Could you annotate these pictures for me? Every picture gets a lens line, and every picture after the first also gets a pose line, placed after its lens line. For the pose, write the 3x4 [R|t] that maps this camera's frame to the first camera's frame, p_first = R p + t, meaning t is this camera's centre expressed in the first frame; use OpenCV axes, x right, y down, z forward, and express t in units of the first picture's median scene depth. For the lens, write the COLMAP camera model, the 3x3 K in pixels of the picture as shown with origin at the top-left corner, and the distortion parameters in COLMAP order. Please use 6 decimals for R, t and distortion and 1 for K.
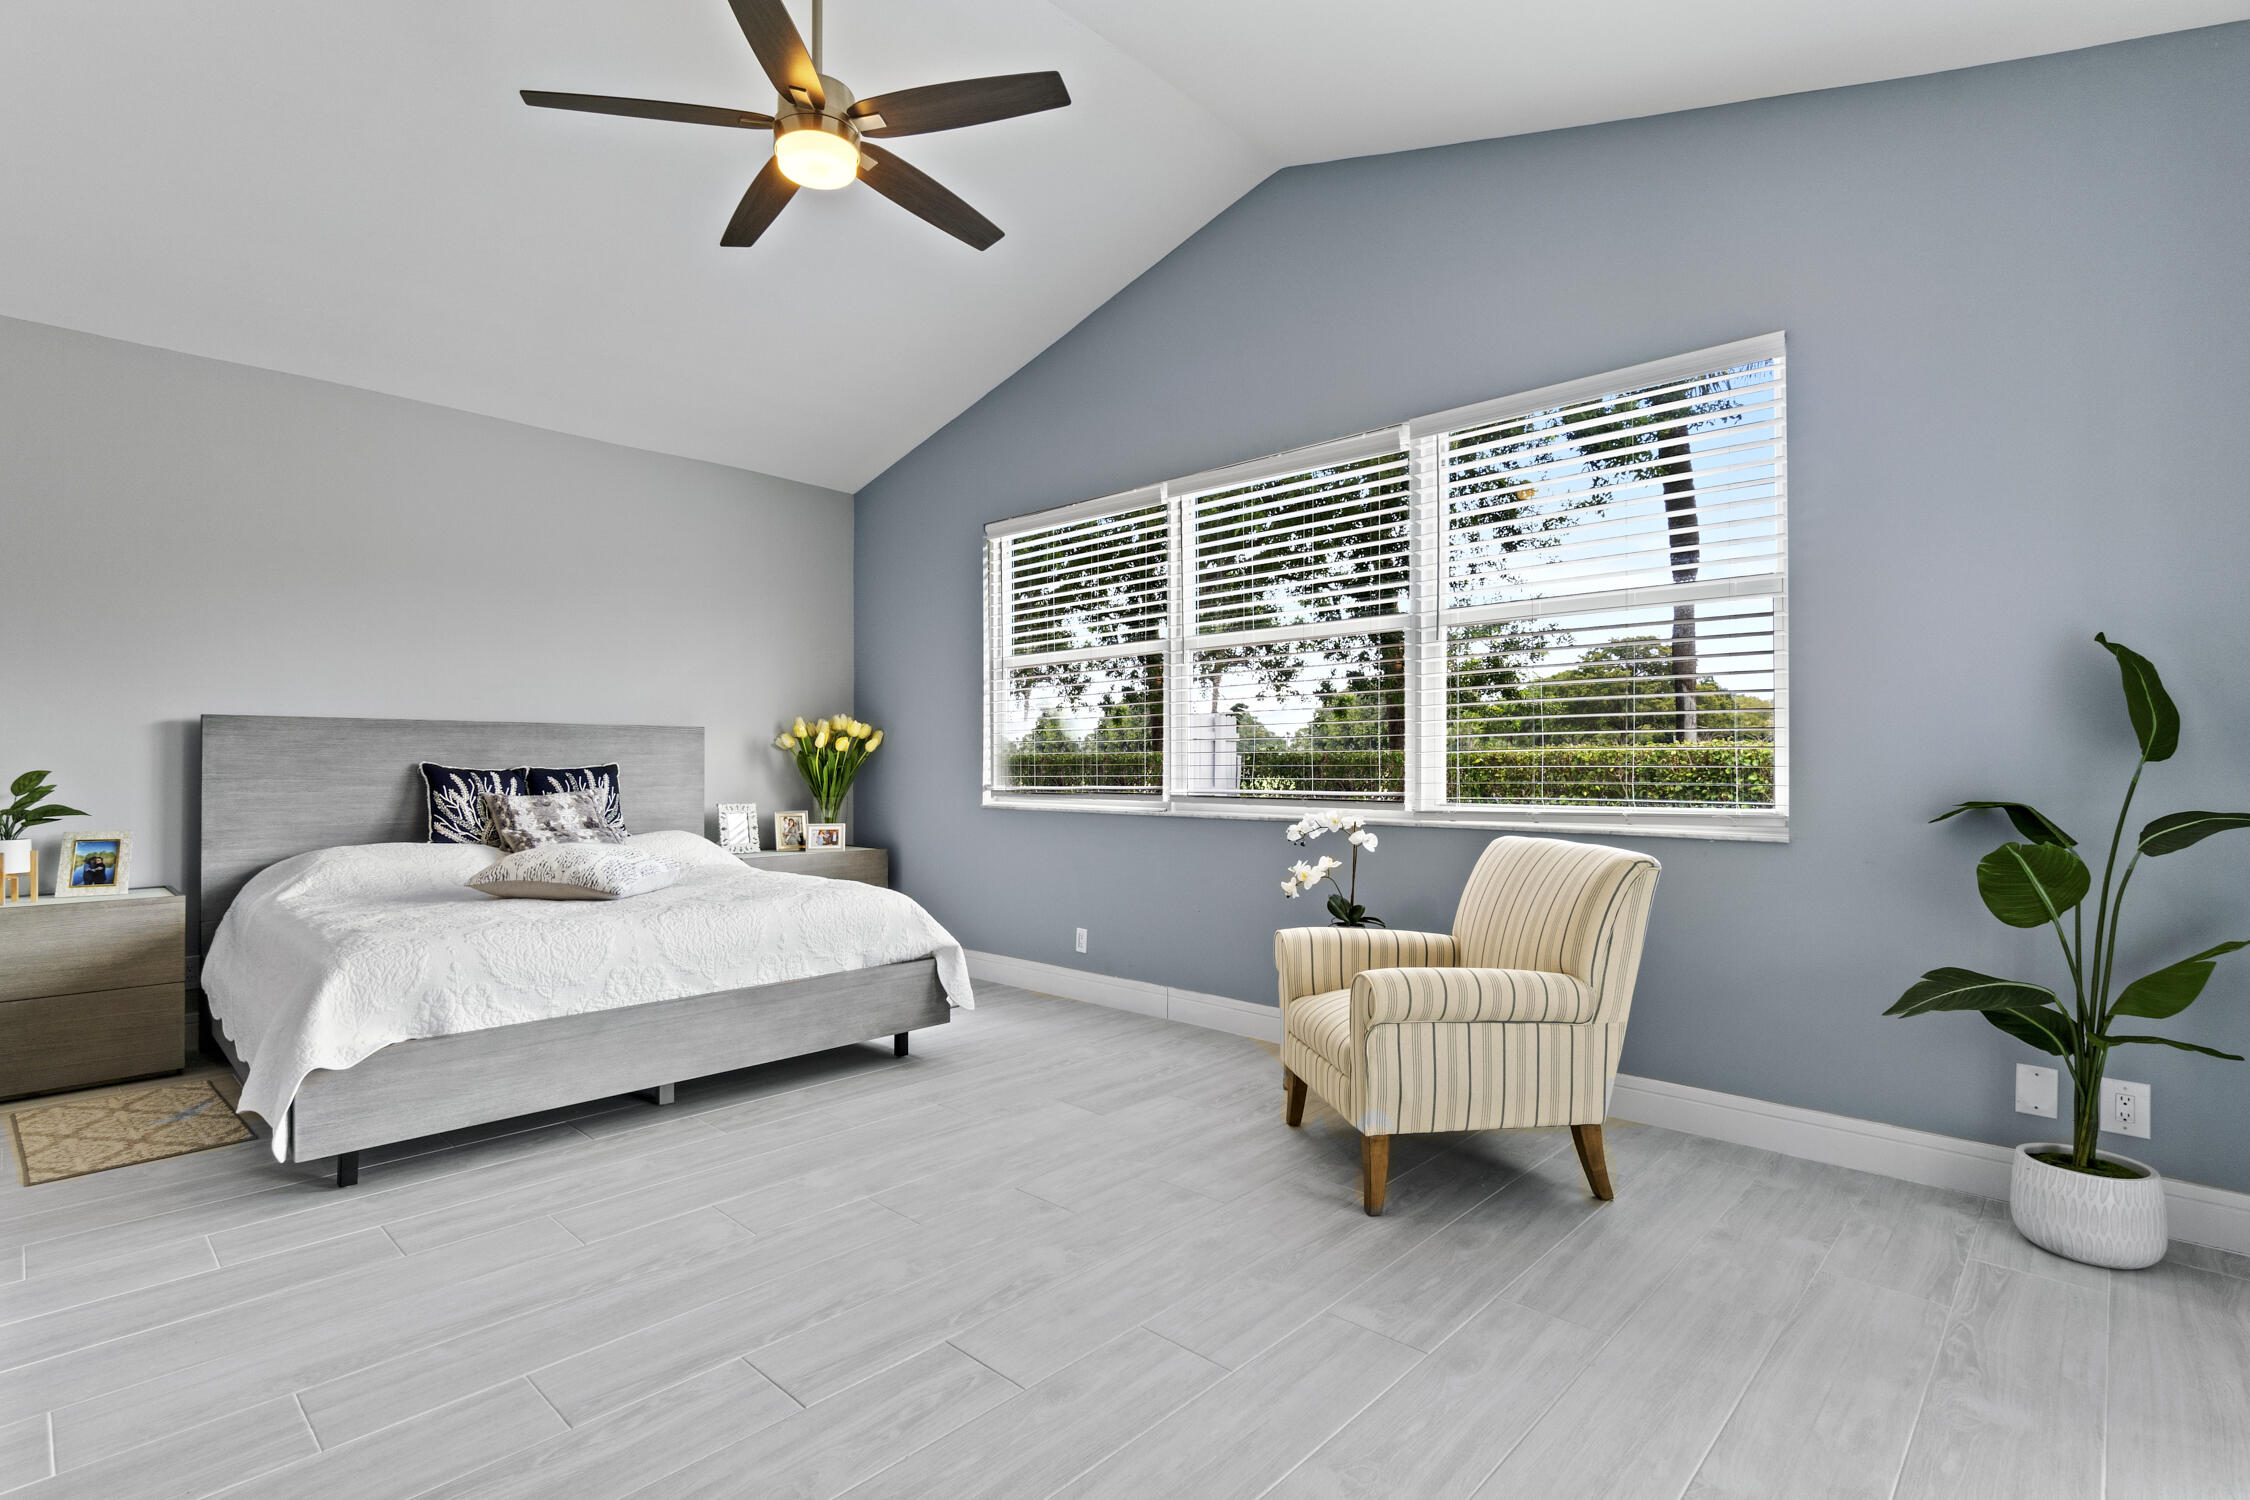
lens RADIAL K [[1043.6, 0, 1116.1], [0, 1043.6, 754.3], [0, 0, 1]] dist [0.000363, -0.000118]
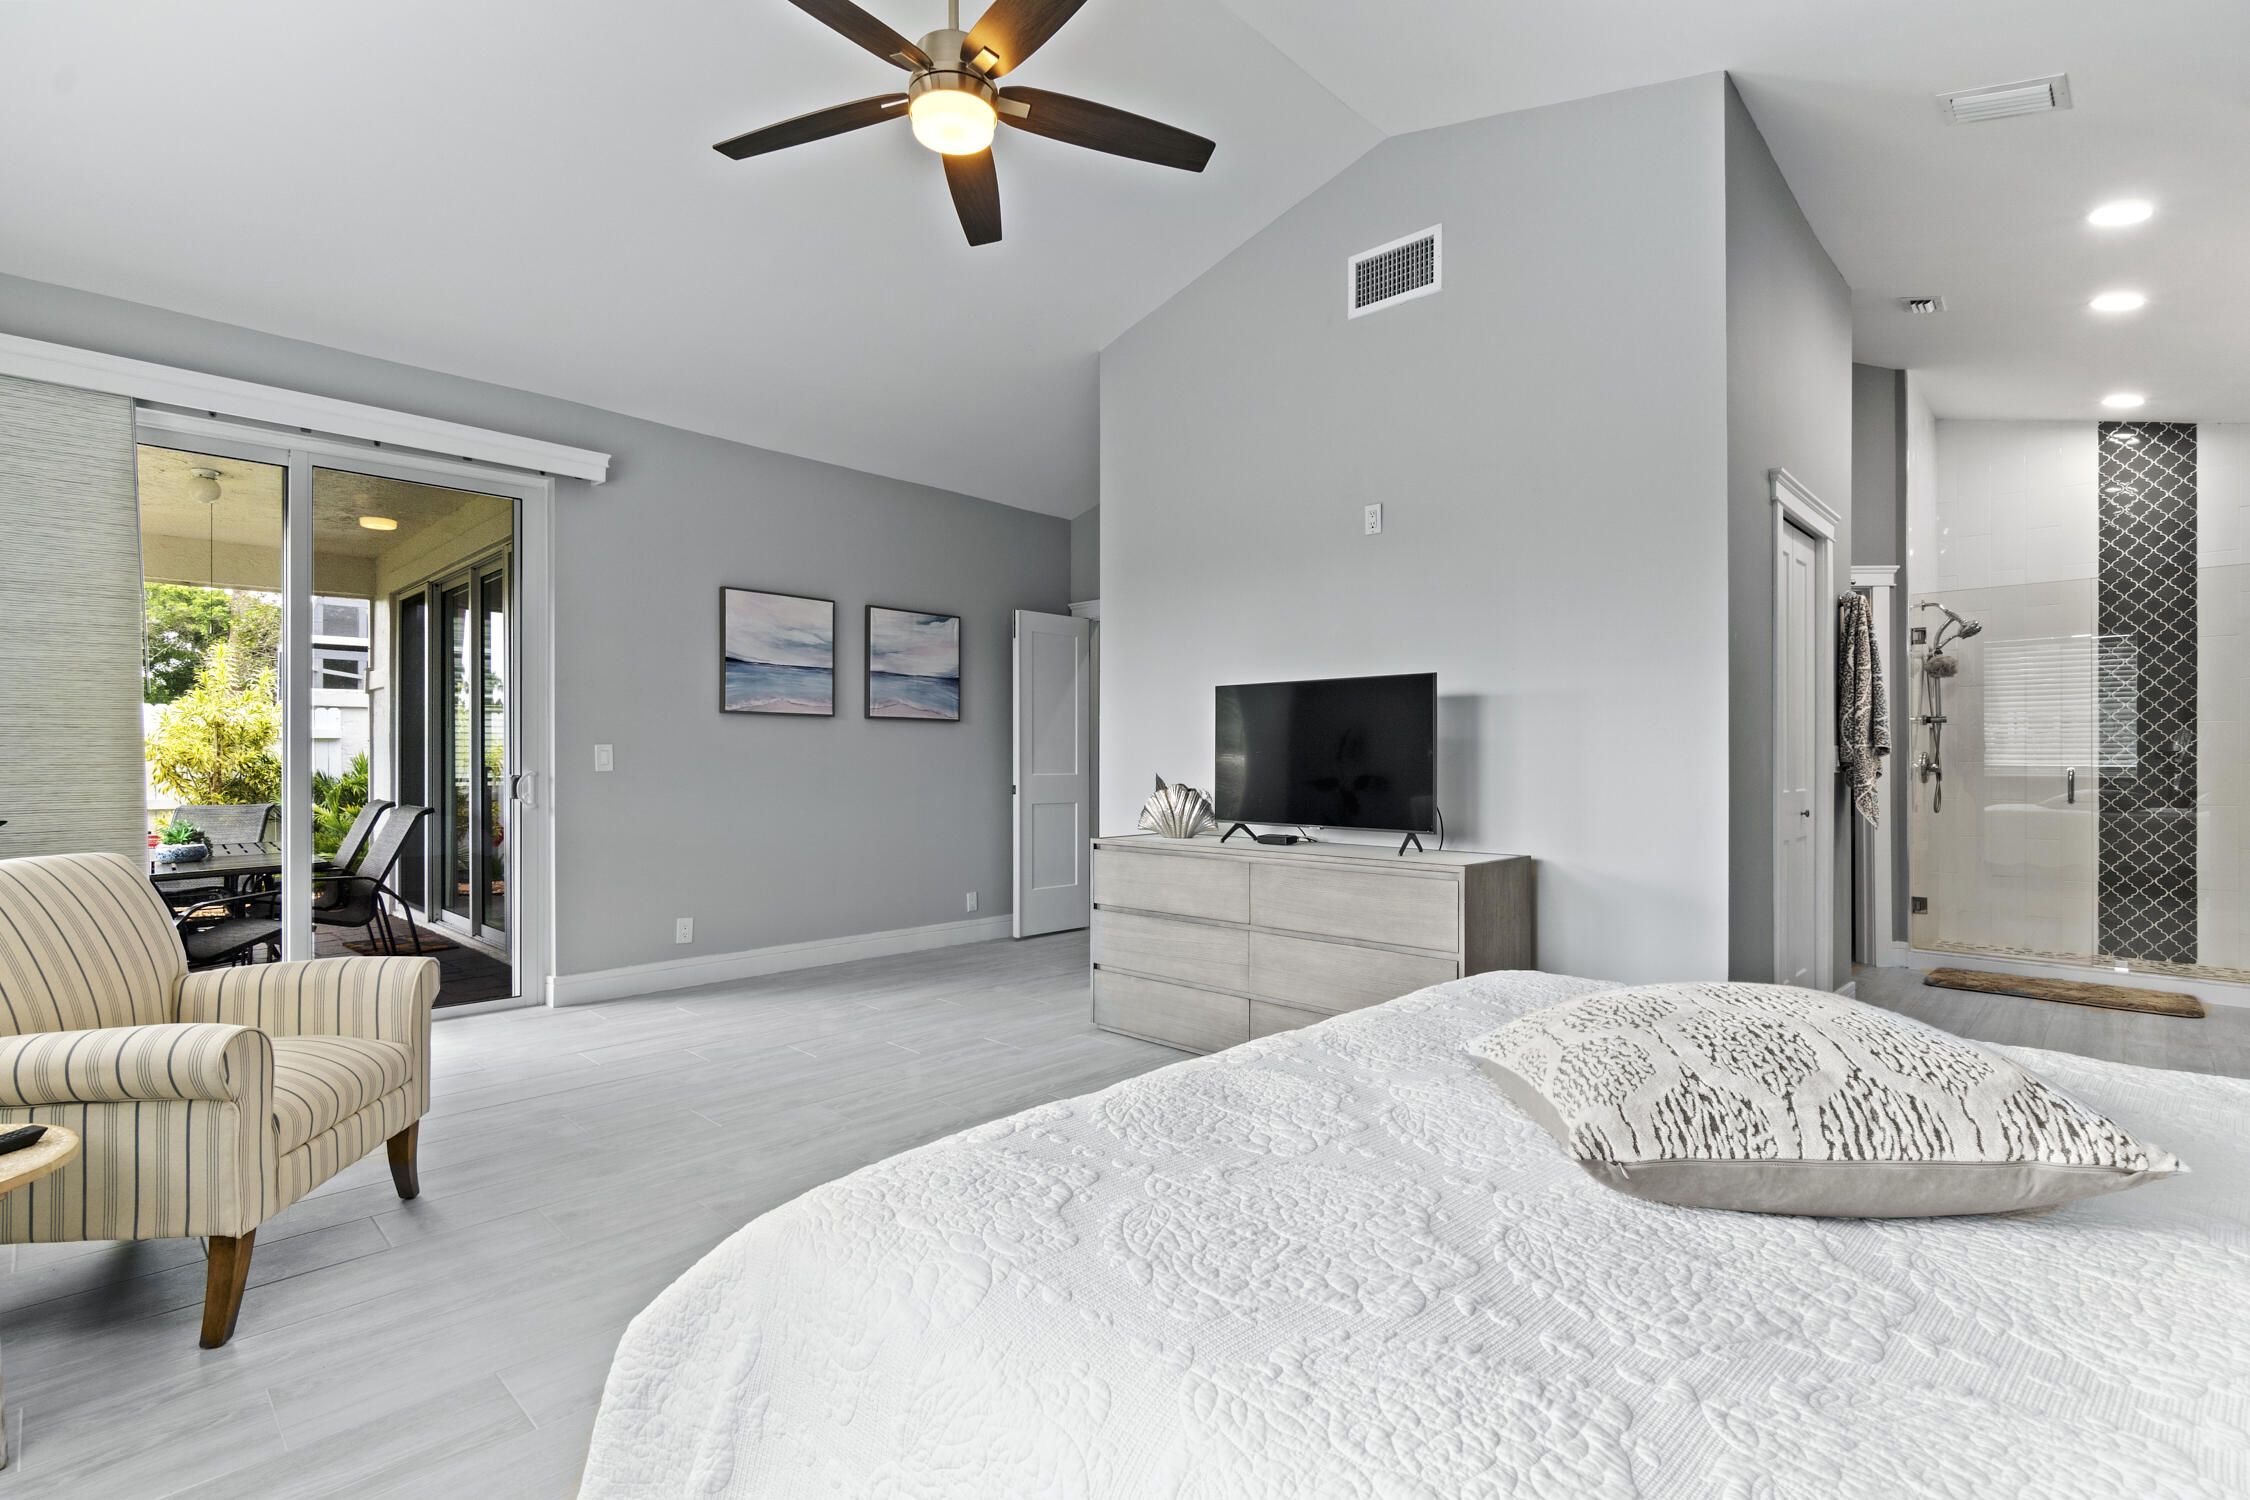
lens RADIAL K [[1043.6, 0, 1116.1], [0, 1043.6, 754.3], [0, 0, 1]] dist [0.000363, -0.000118]
pose [[-0.999693, 0.001391, 0.024738, -0.472820], [0.001146, 0.999950, -0.009915, 0.015847], [-0.024751, -0.009884, -0.999645, 2.006592]]
